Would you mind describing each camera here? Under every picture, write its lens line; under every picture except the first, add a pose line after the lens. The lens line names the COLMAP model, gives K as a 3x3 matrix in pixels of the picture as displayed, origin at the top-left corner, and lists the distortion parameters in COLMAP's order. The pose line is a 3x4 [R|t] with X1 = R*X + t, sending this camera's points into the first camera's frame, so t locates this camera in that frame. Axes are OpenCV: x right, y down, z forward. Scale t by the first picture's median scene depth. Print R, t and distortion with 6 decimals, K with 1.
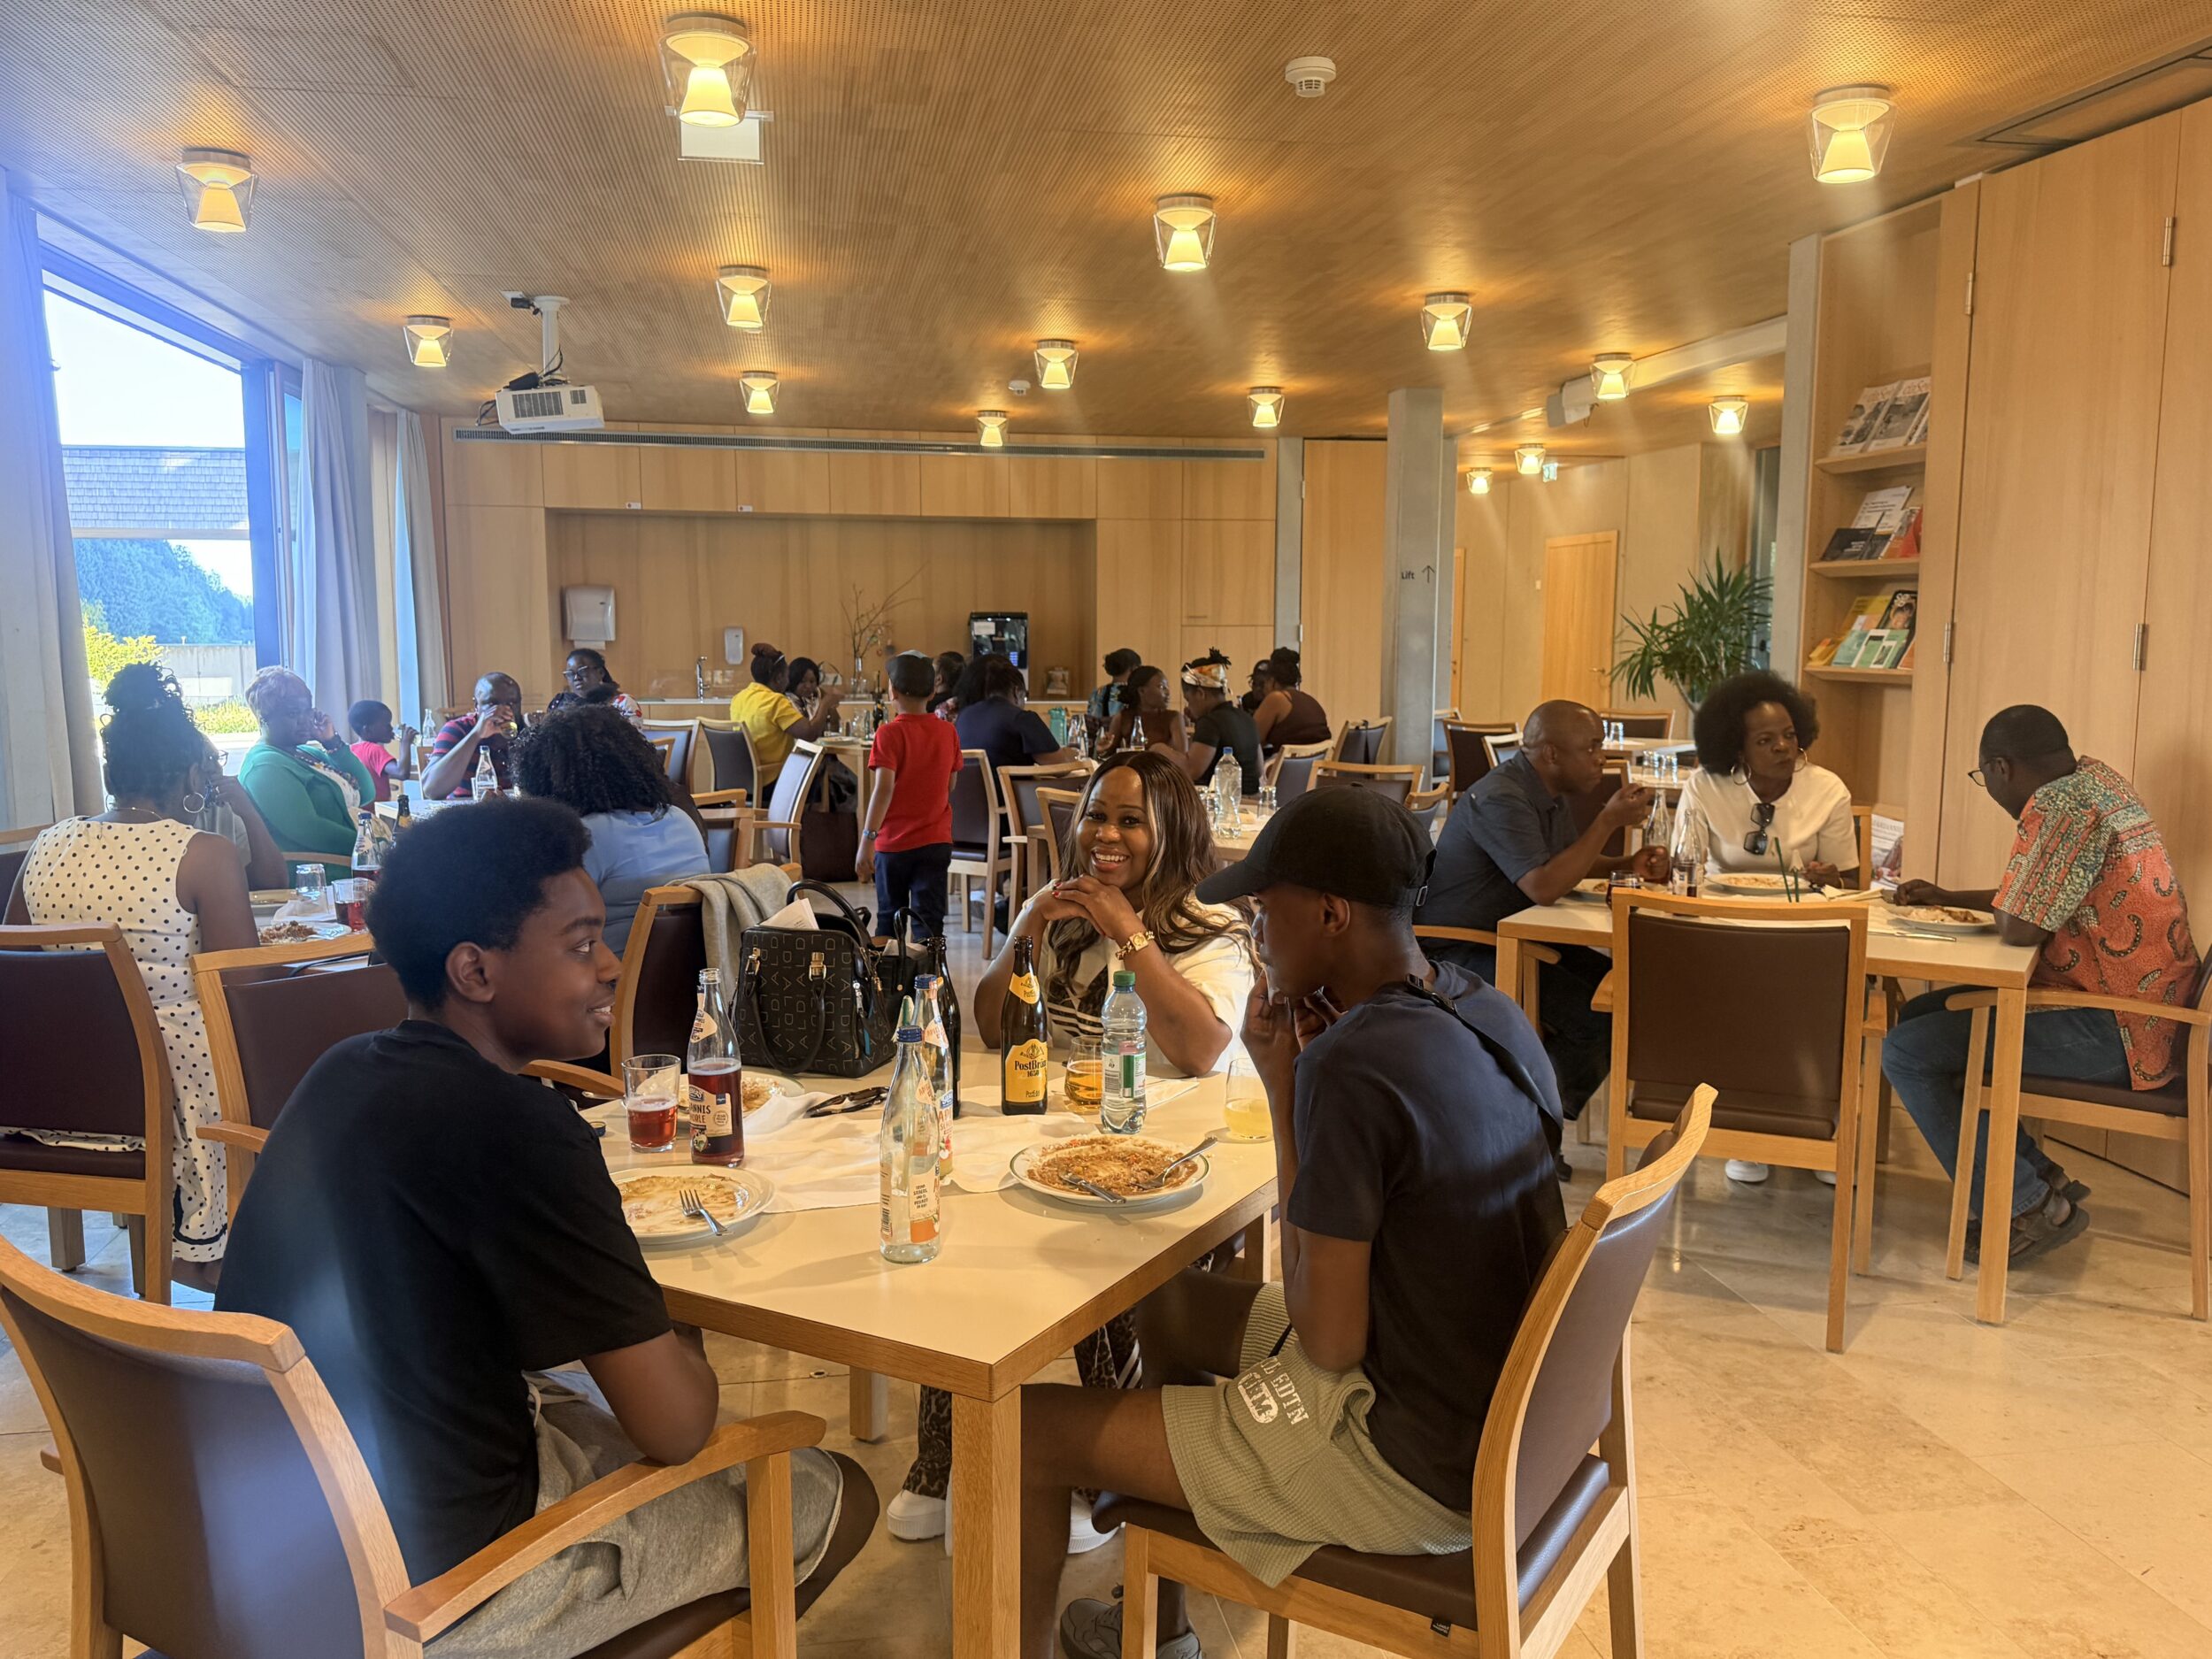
lens RADIAL K [[1752.9, 0, 1112.2], [0, 1752.9, 838.9], [0, 0, 1]] dist [0.160601, -0.298550]
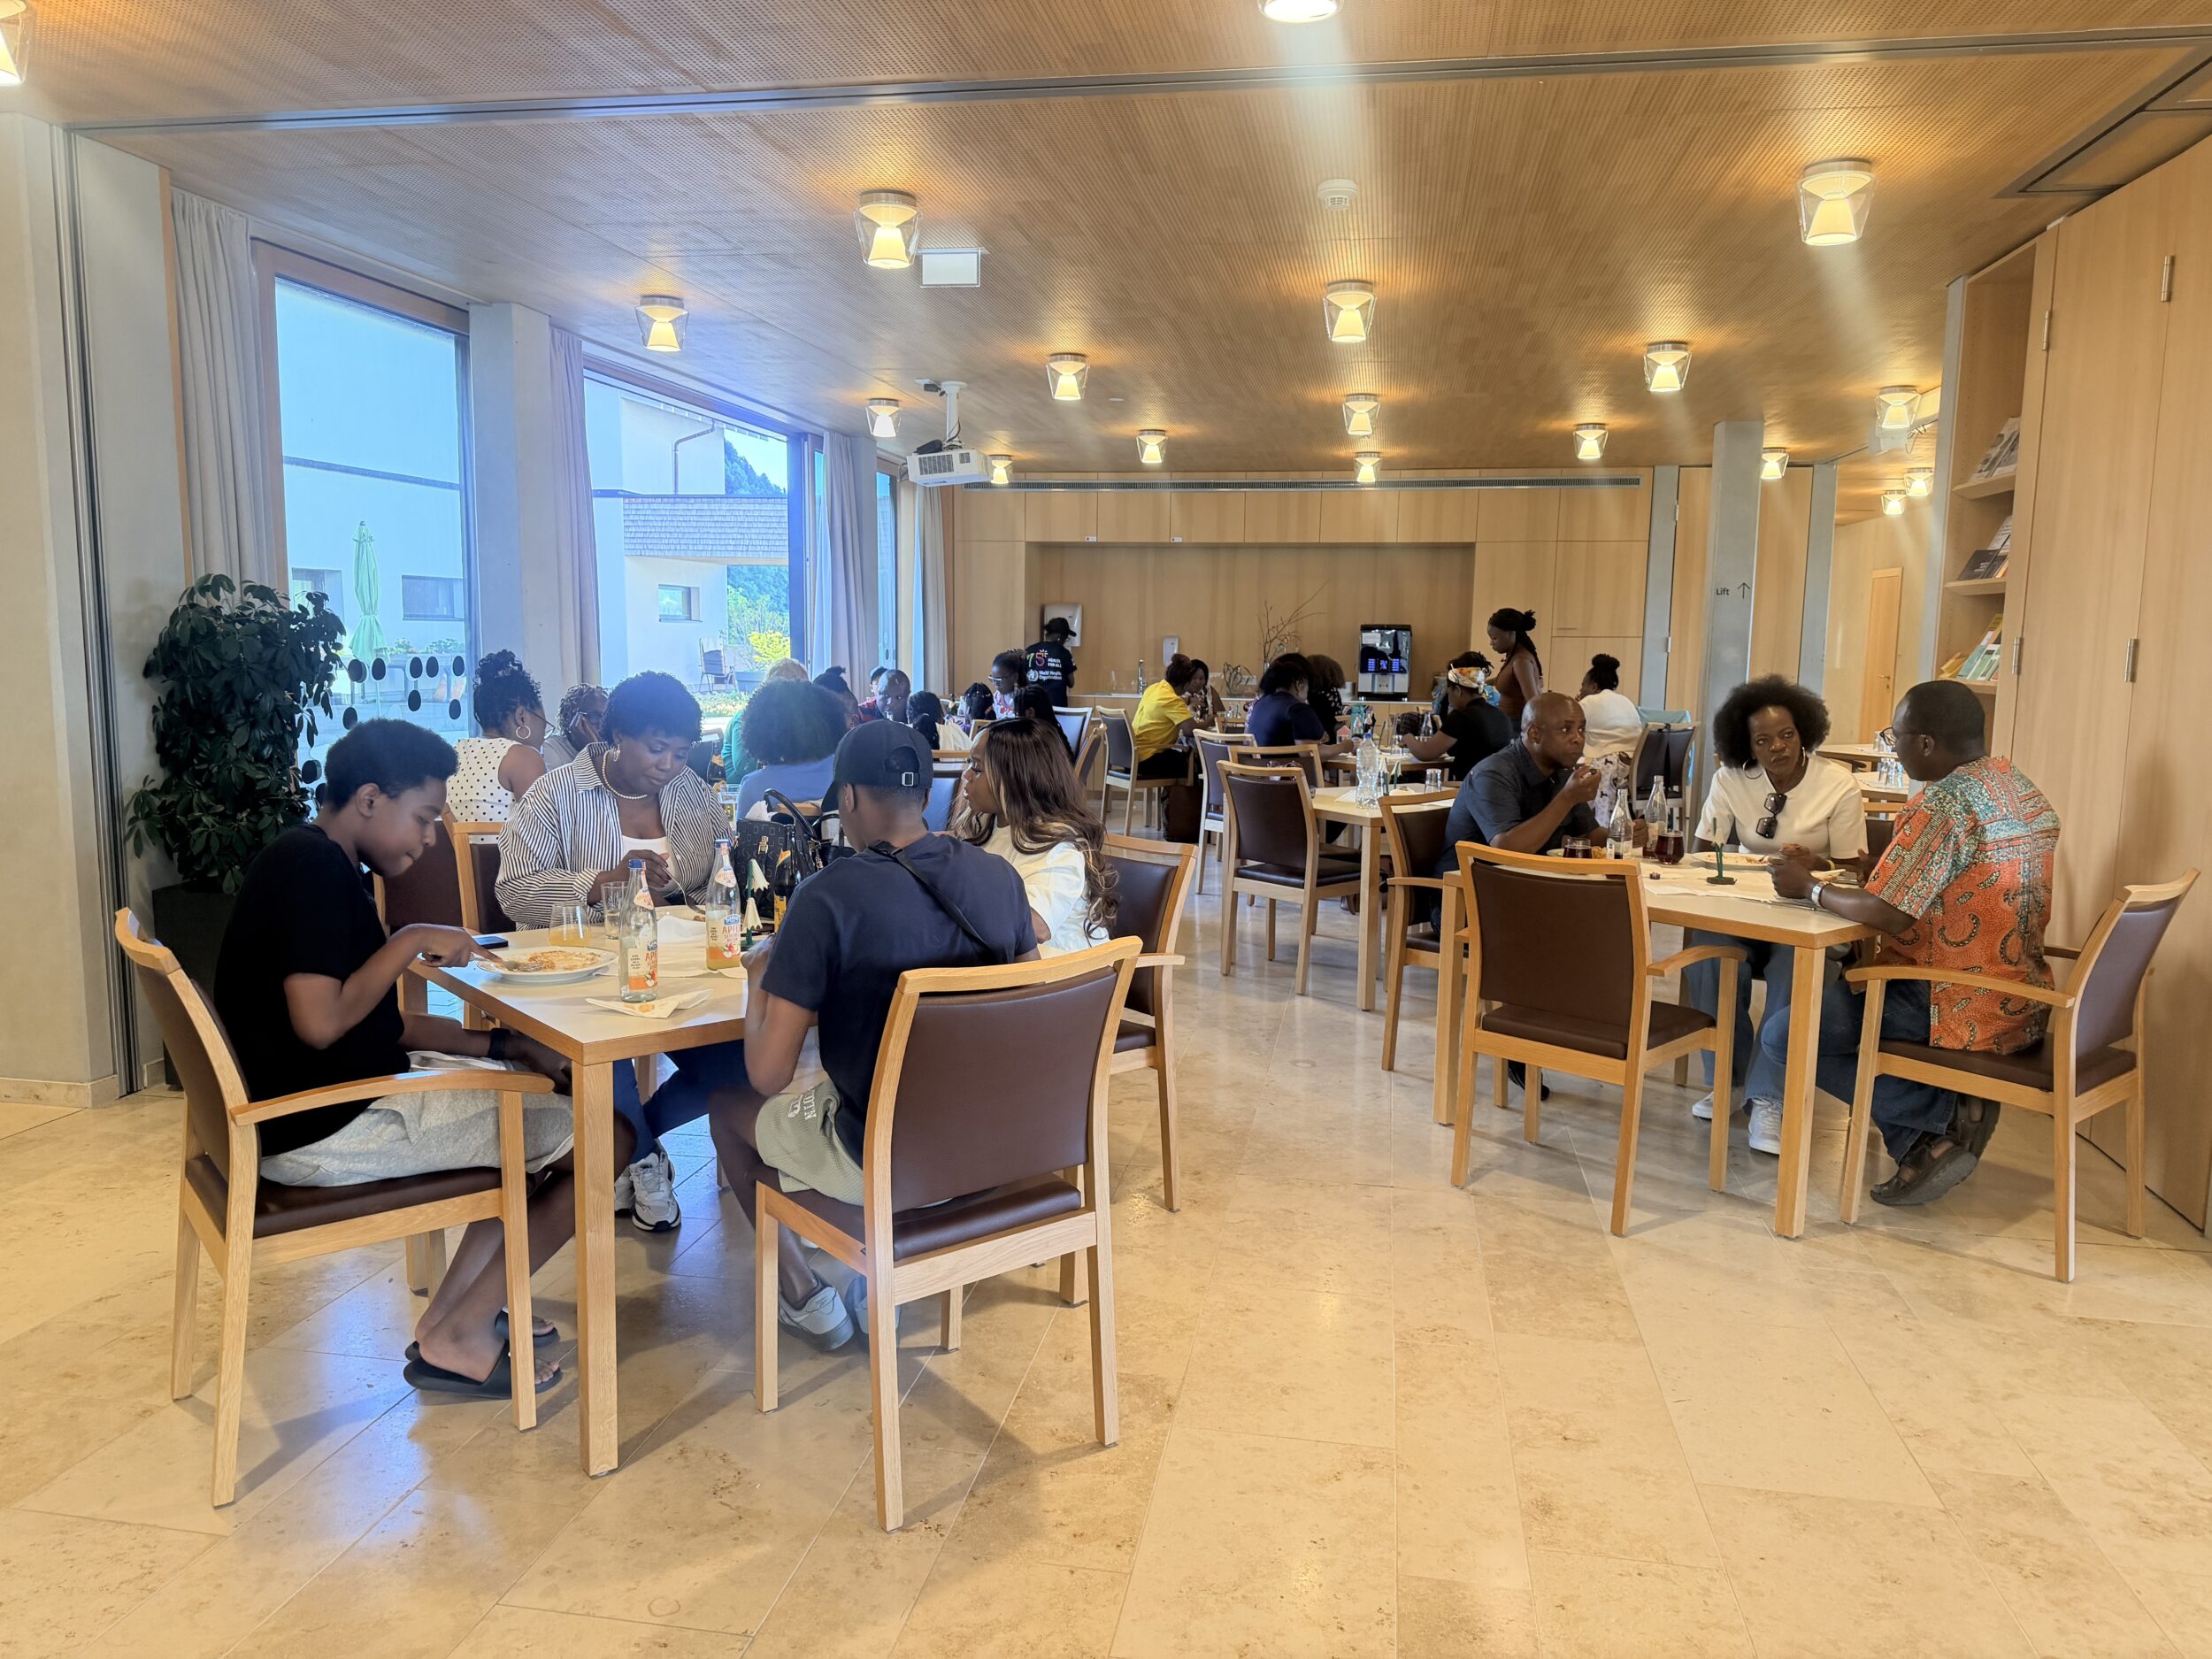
lens RADIAL K [[1565.9, 0, 1106.0], [0, 1565.9, 829.5], [0, 0, 1]] dist [0.098562, -0.167964]
pose [[0.938812, 0.054053, -0.340161, 0.295752], [-0.054183, 0.998489, 0.009126, 0.015975], [0.340140, 0.009864, 0.940323, -0.083485]]
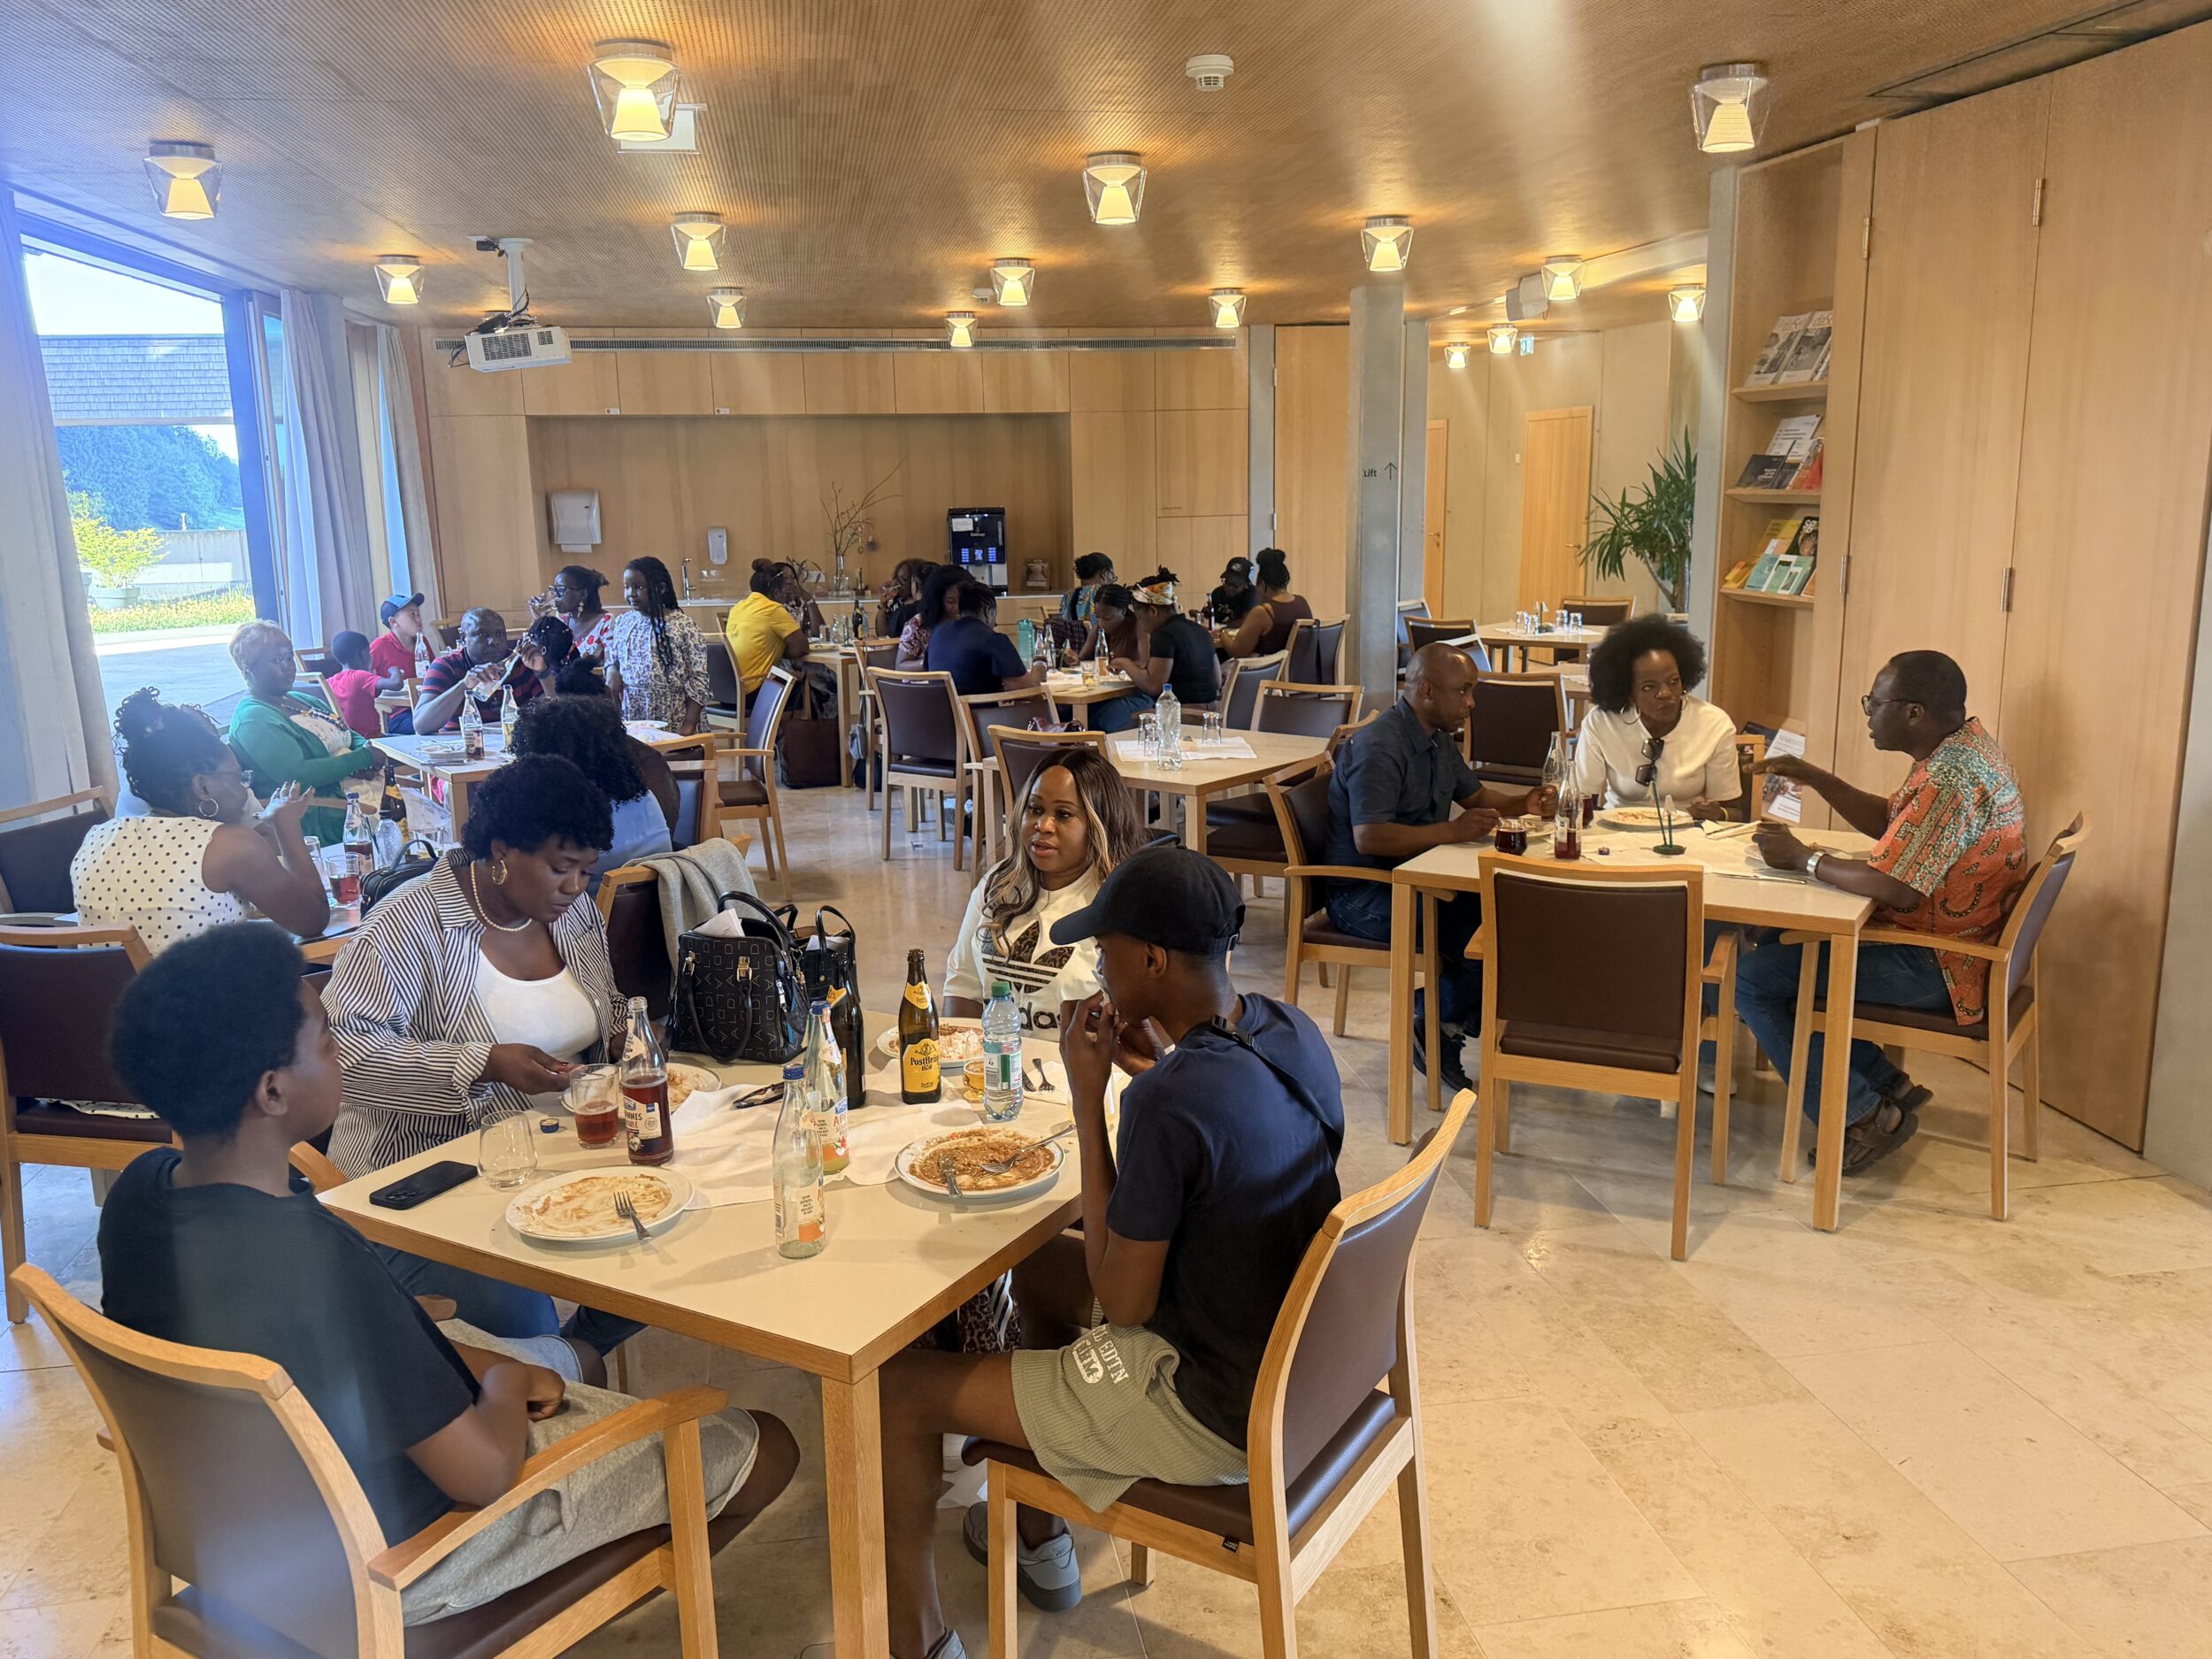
lens RADIAL K [[1754.0, 0, 1101.3], [0, 1754.0, 826.1], [0, 0, 1]] dist [0.162001, -0.282525]
pose [[0.999711, -0.019896, -0.013478, 0.042986], [0.020874, 0.996830, 0.076775, -0.054220], [0.011907, -0.077034, 0.996957, -0.069851]]
